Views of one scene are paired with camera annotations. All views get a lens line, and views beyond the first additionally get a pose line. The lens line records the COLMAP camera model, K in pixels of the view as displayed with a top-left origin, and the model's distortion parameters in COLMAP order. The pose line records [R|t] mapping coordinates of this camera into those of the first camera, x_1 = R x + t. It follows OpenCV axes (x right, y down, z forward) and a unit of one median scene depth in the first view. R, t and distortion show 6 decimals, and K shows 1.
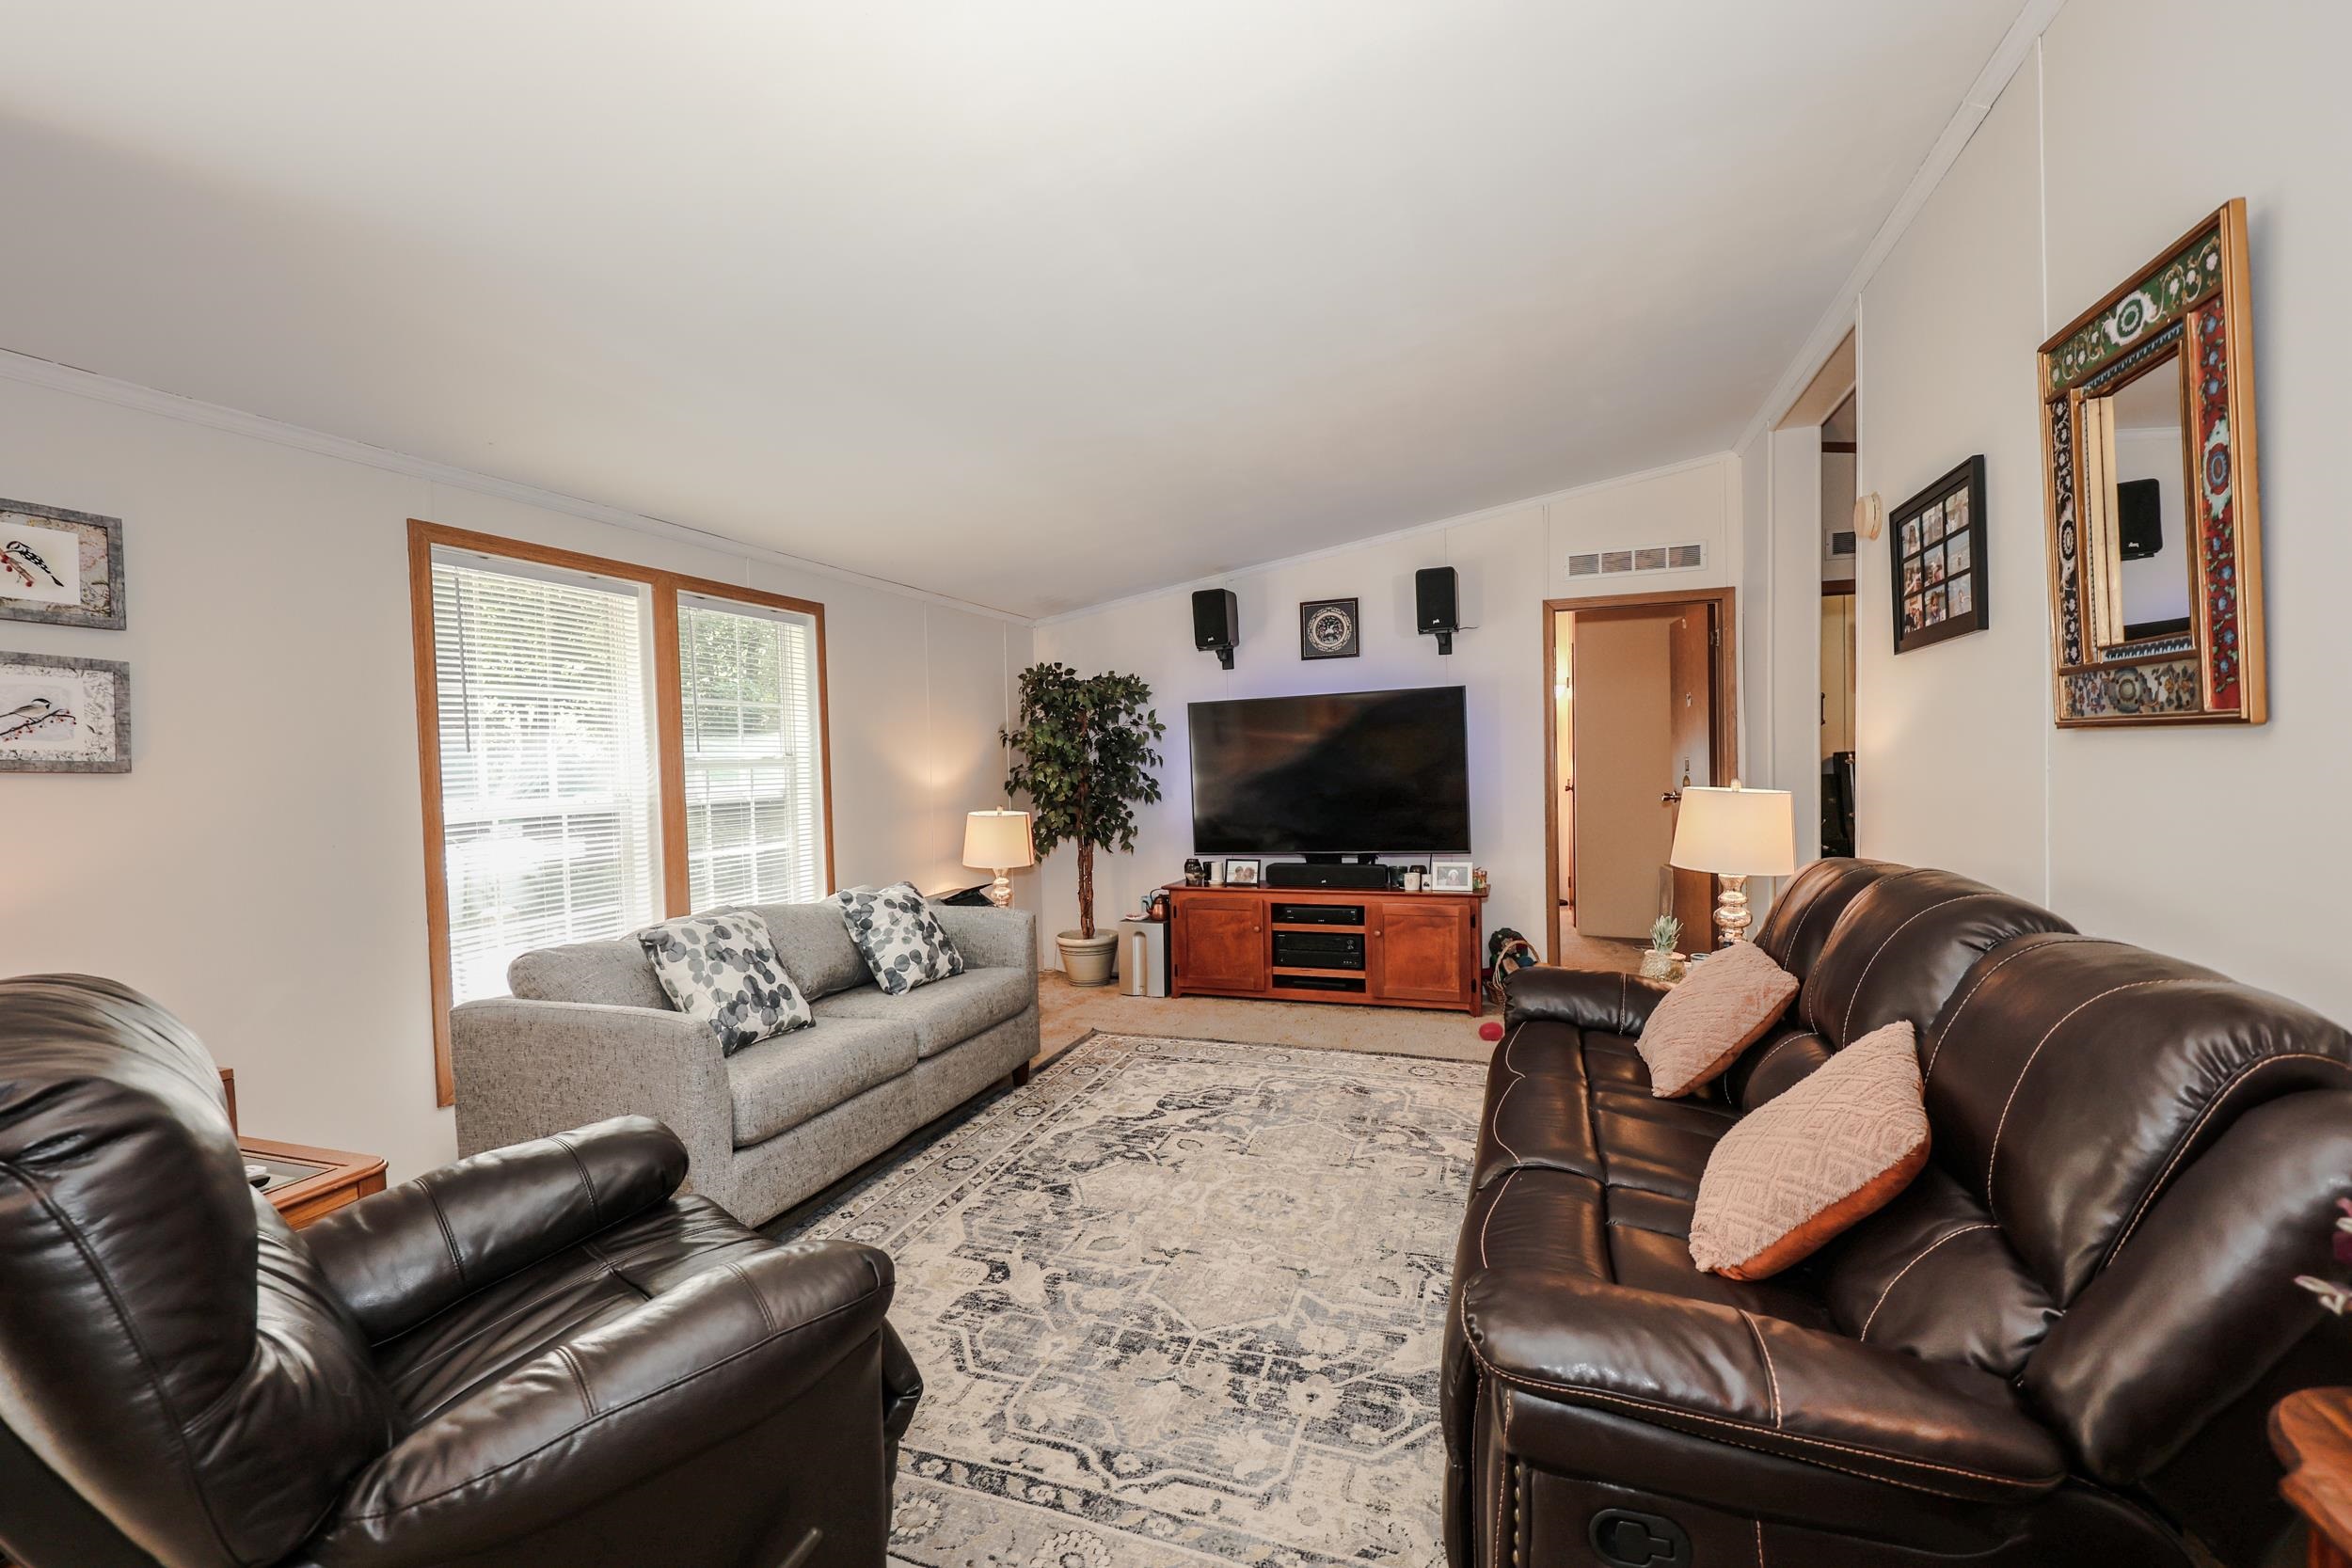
lens RADIAL K [[989.3, 0, 1176.0], [0, 989.3, 784.0], [0, 0, 1]] dist [0.004150, 0.000052]
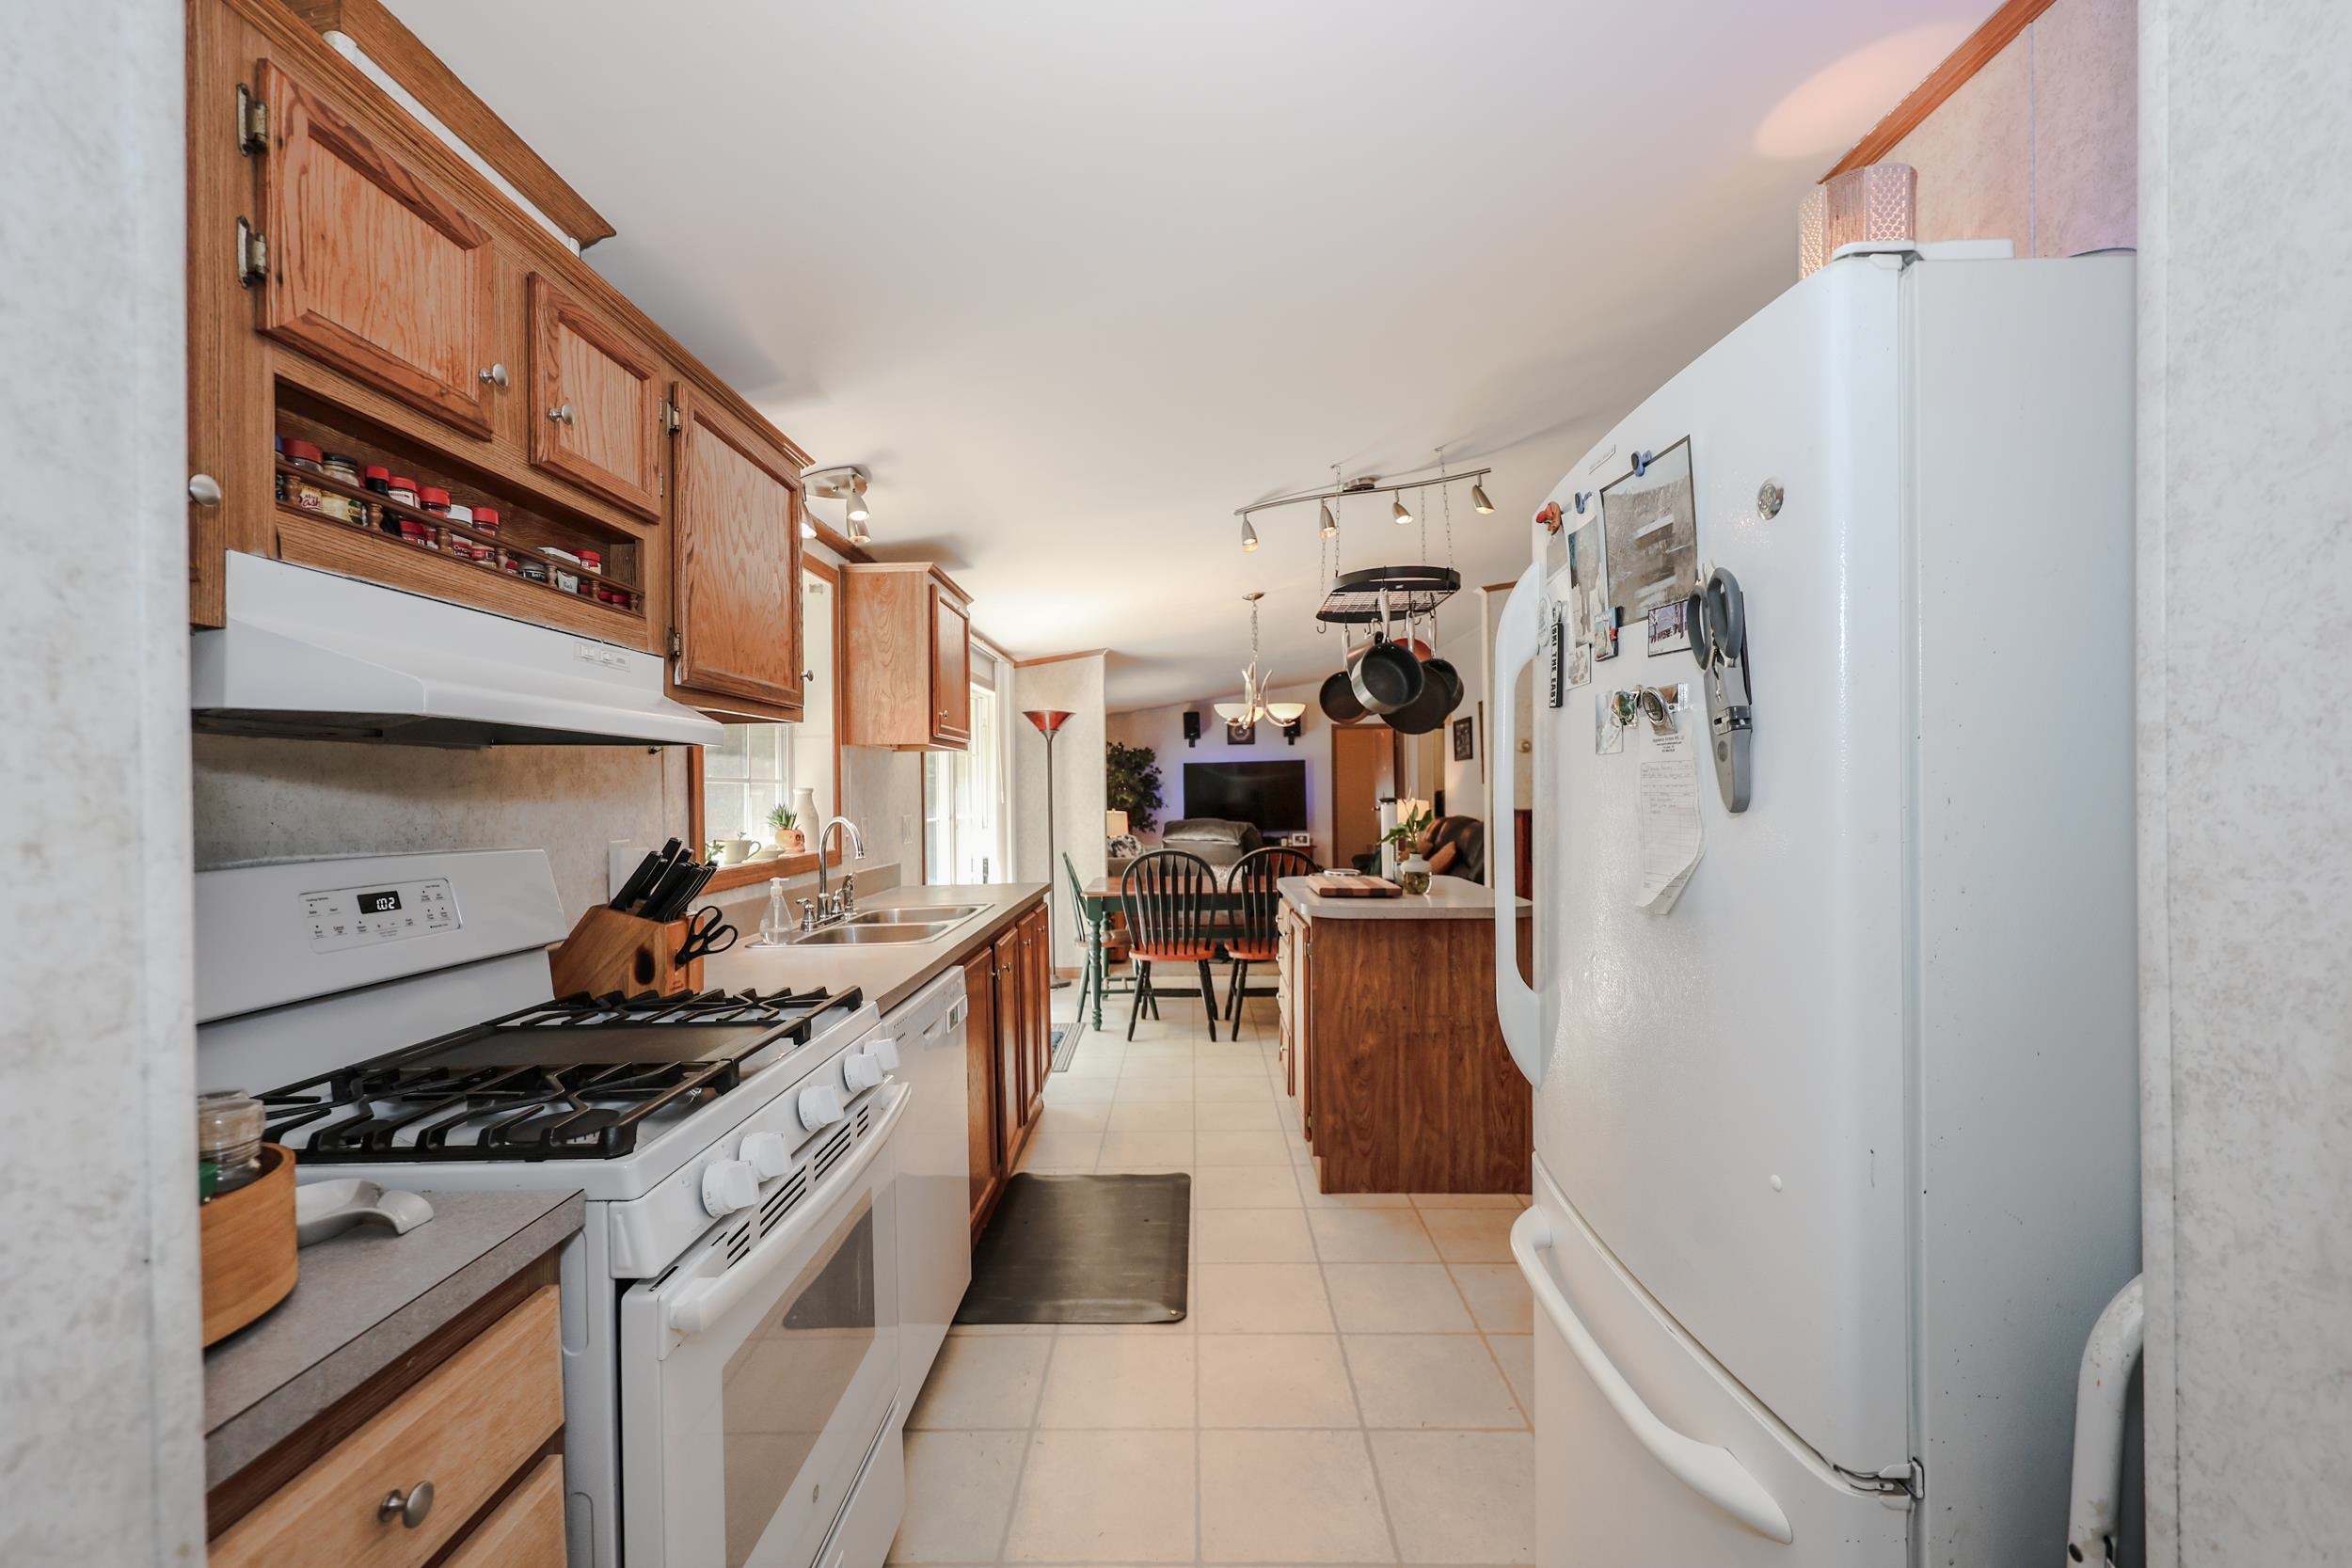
lens RADIAL K [[979.7, 0, 1172.2], [0, 979.7, 794.0], [0, 0, 1]] dist [-0.034832, 0.000024]
pose [[0.946488, 0.017153, 0.322284, -0.952982], [-0.006384, 0.999386, -0.034442, 0.081211], [-0.322677, 0.030541, 0.946016, -1.394657]]
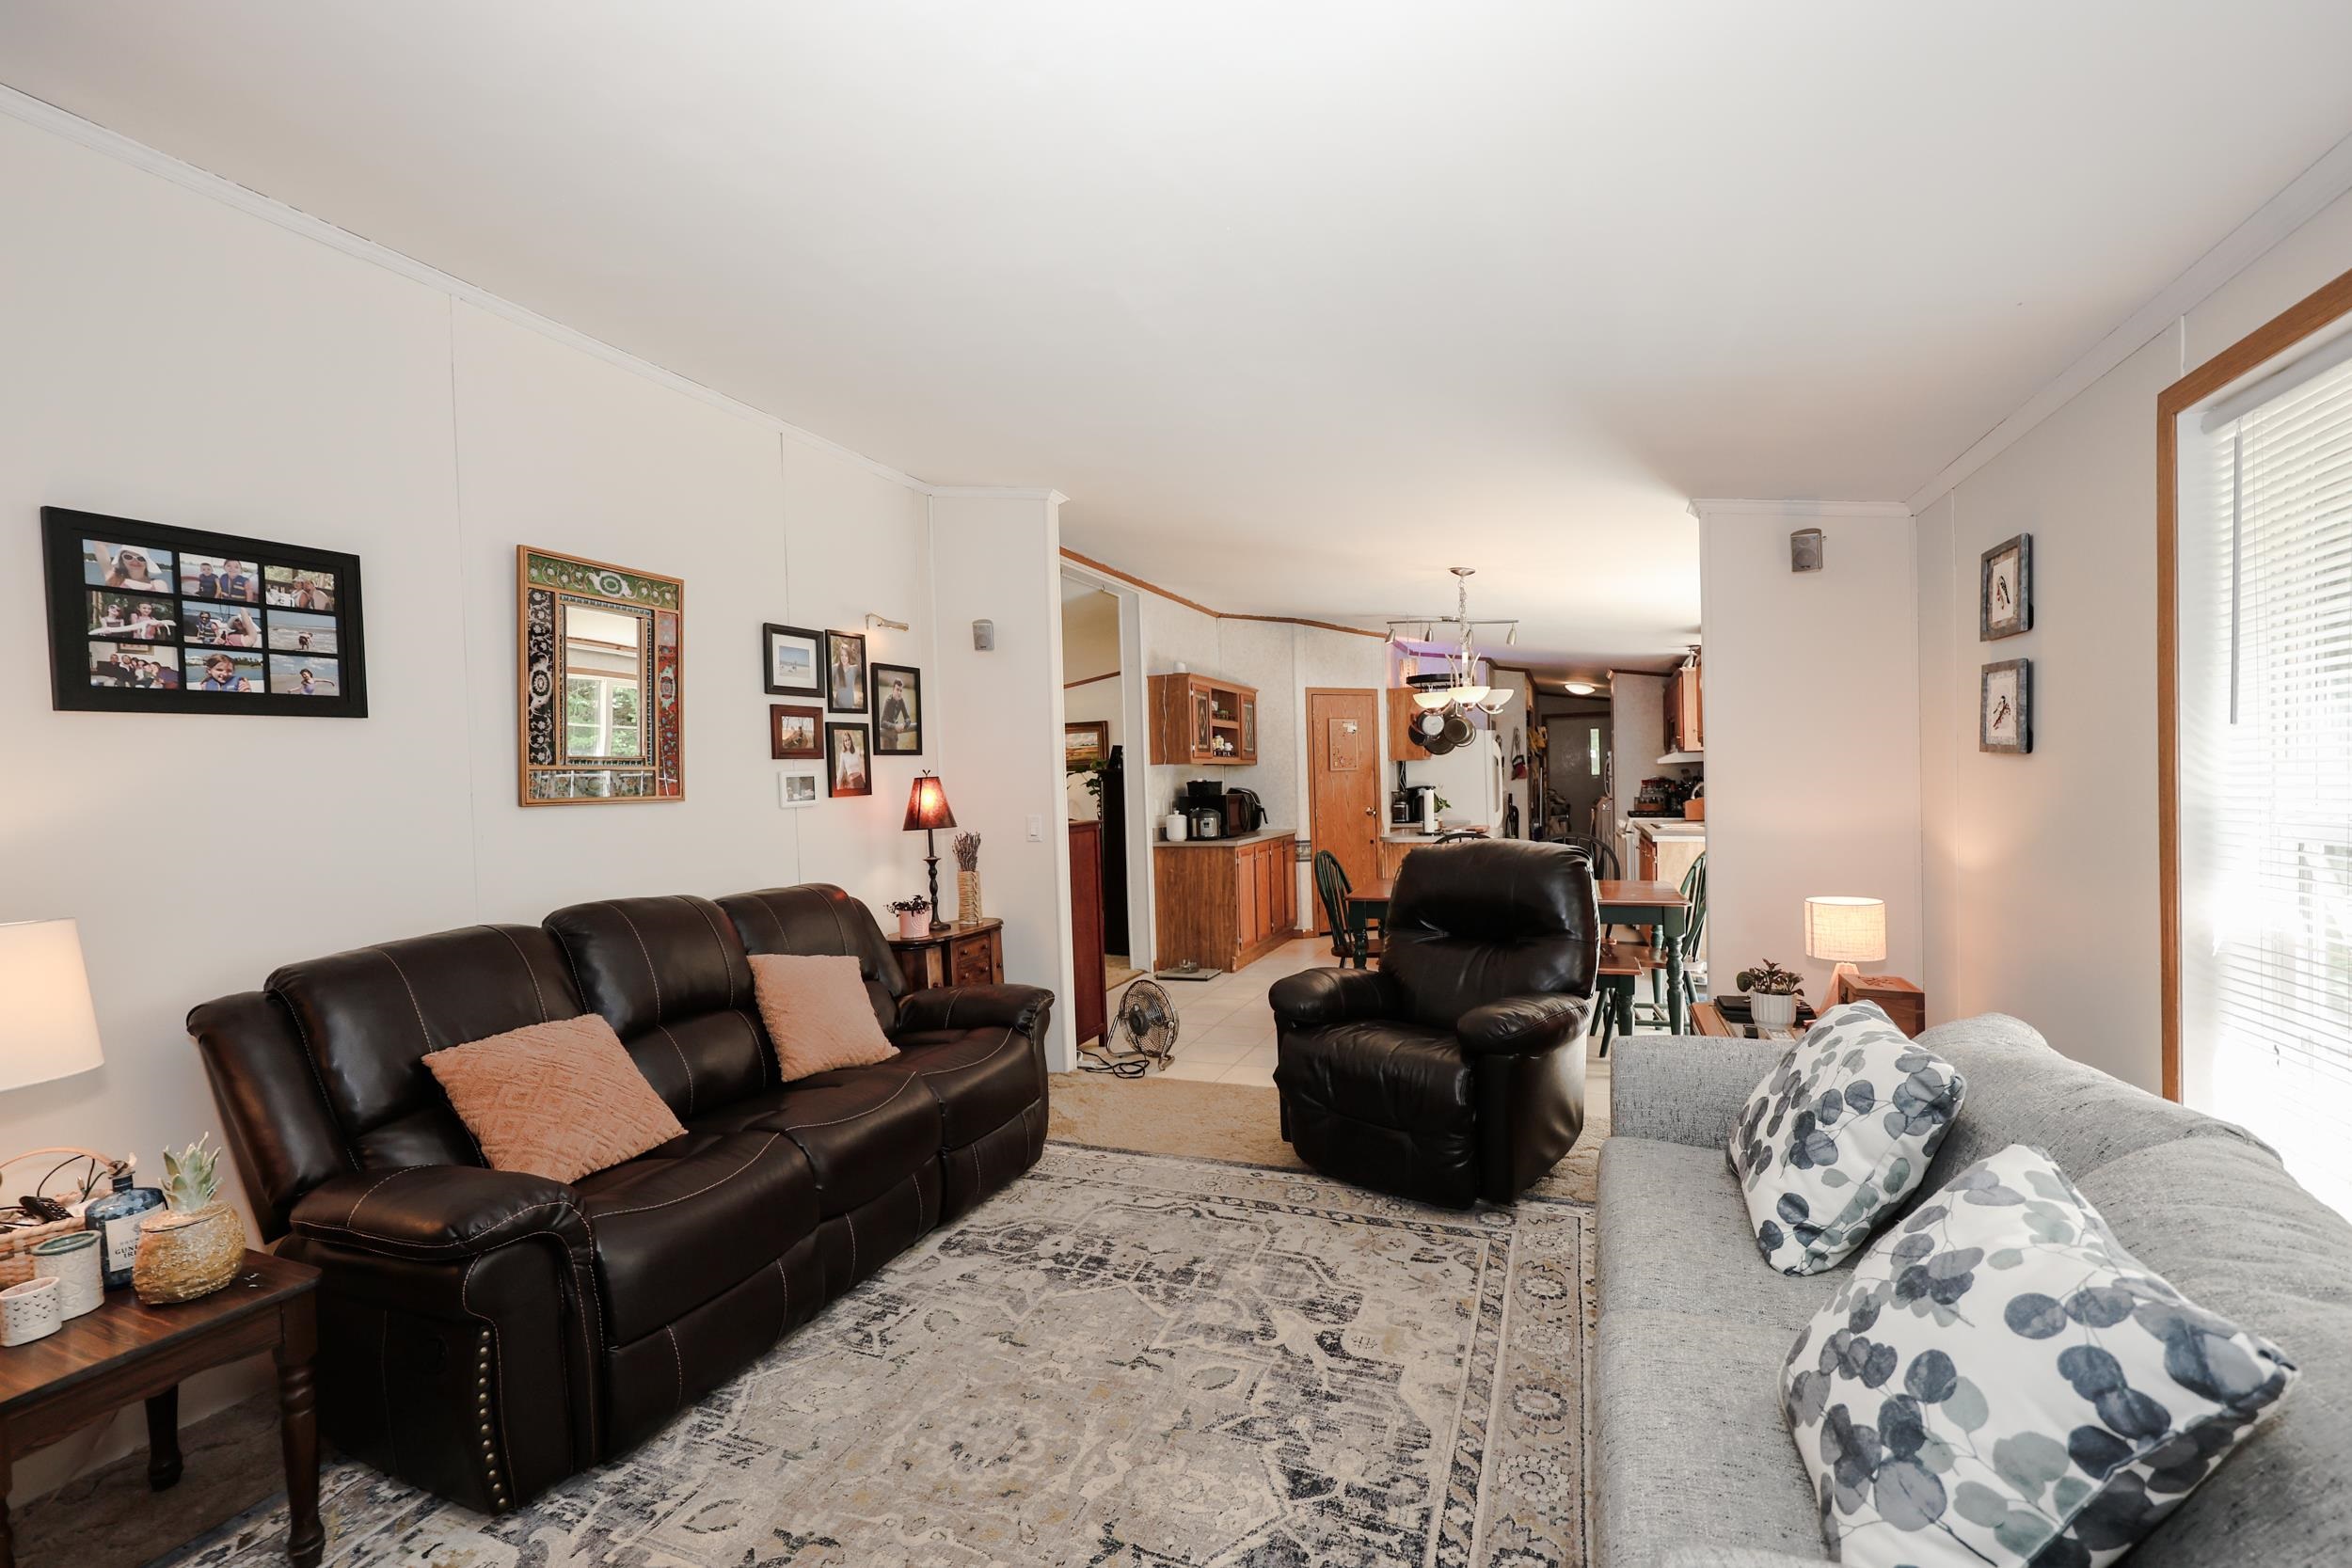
lens RADIAL K [[979.7, 0, 1172.2], [0, 979.7, 794.0], [0, 0, 1]] dist [-0.034832, 0.000024]
pose [[-0.997189, 0.058765, 0.046485, -0.065349], [0.060751, 0.997246, 0.042534, -0.037574], [-0.043857, 0.045238, -0.998013, 1.171356]]
